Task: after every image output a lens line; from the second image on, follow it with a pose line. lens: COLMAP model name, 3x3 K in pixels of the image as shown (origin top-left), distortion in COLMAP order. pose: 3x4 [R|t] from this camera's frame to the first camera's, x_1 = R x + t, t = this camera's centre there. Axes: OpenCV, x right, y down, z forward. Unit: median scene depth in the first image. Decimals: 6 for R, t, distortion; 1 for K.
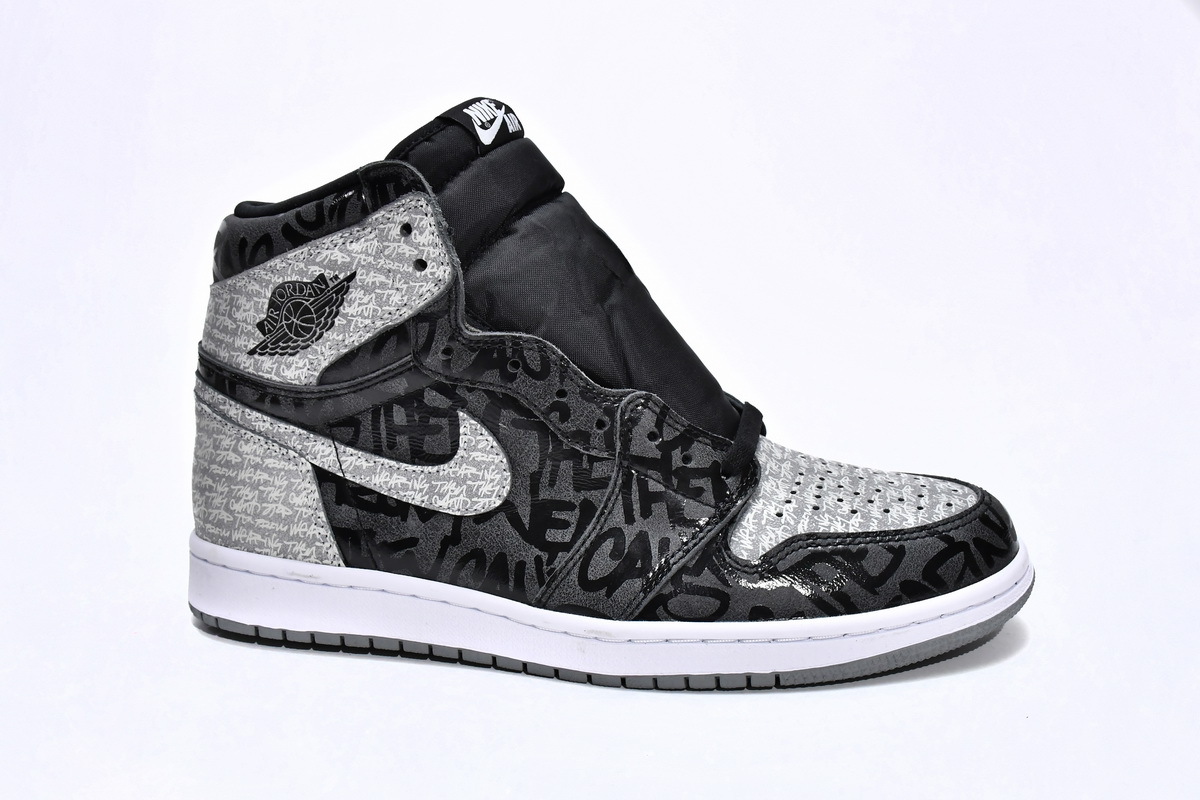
lens RADIAL K [[1364.5, 0, 603.7], [0, 1364.5, 398.2], [0, 0, 1]] dist [0.011723, 0.000000]
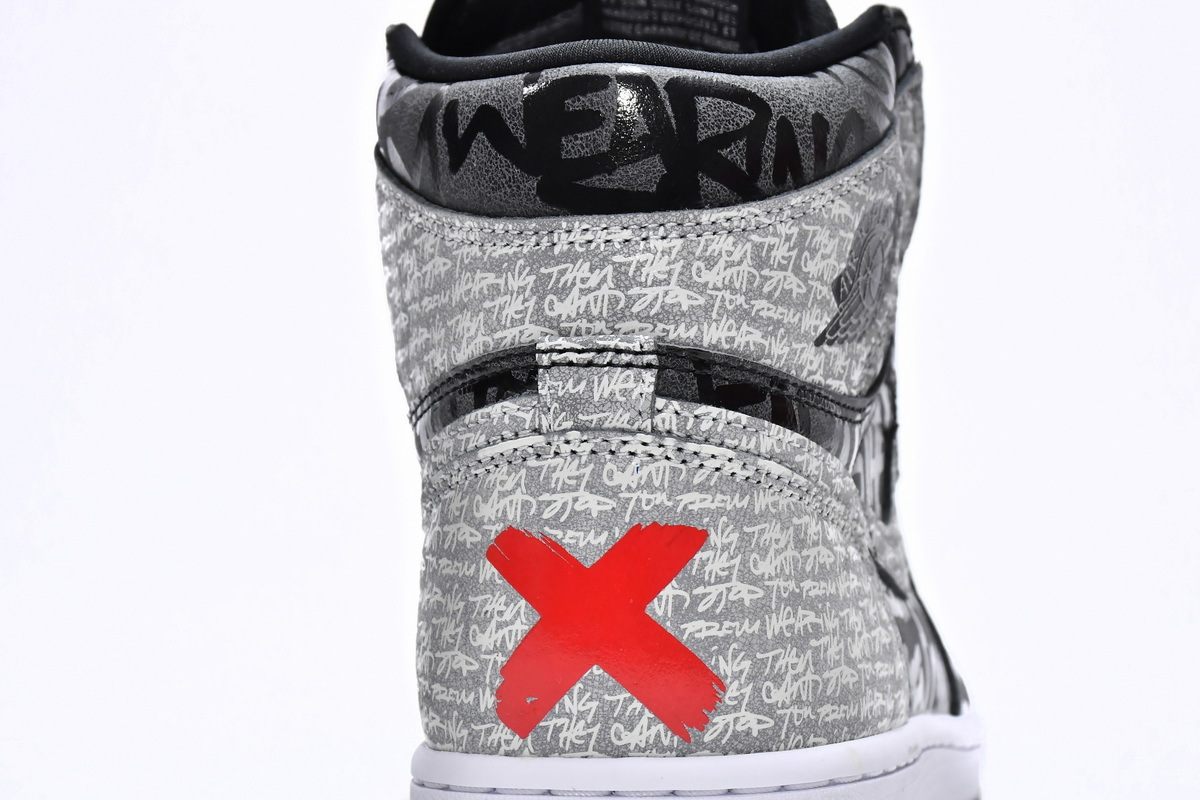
lens RADIAL K [[3149.9, 0, 603.8], [0, 3149.9, 397.2], [0, 0, 1]] dist [0.015651, 0.000000]
pose [[-0.097683, 0.002734, 0.995214, -1.499812], [0.167957, 0.985698, 0.013778, -0.045099], [-0.980943, 0.168498, -0.096745, 1.272212]]
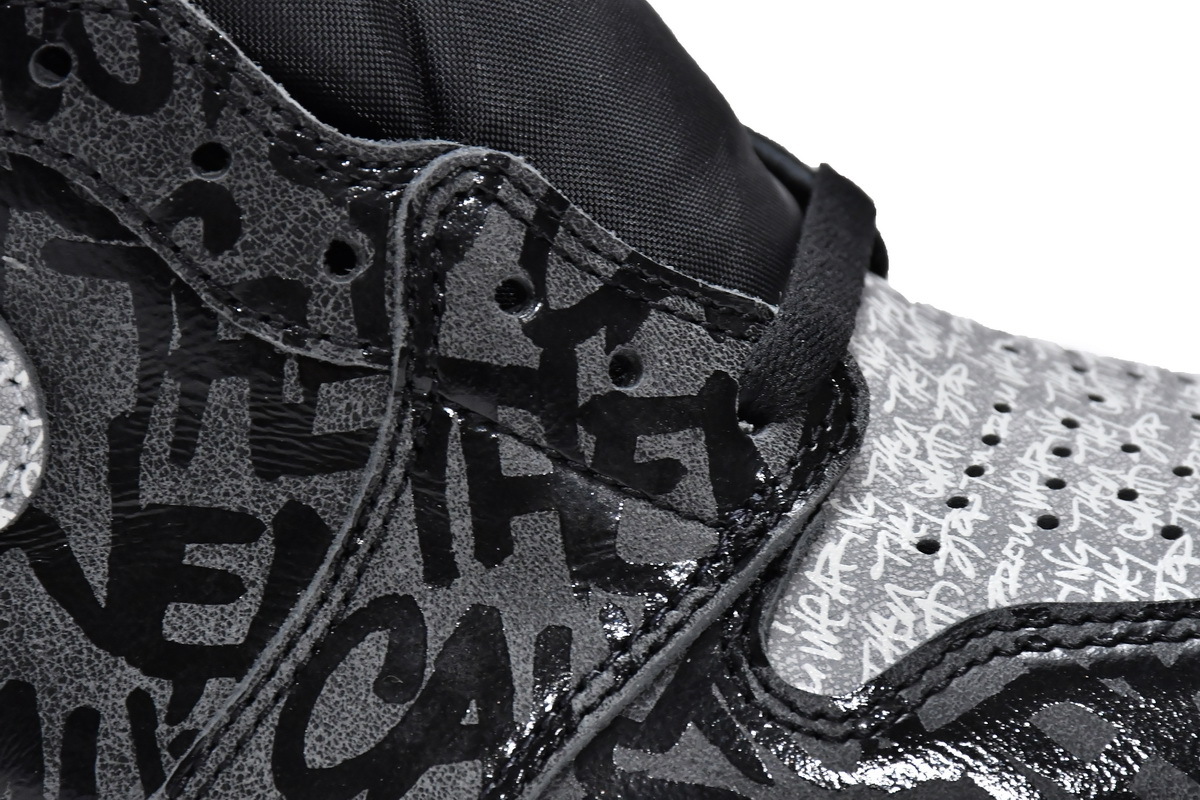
lens RADIAL K [[5493.2, 0, 604.9], [0, 5493.2, 399.2], [0, 0, 1]] dist [0.184360, 0.000000]
pose [[0.998251, -0.010533, 0.058176, -0.015151], [0.006134, 0.997144, 0.075273, -0.041082], [-0.058803, -0.074785, 0.995464, -0.222533]]
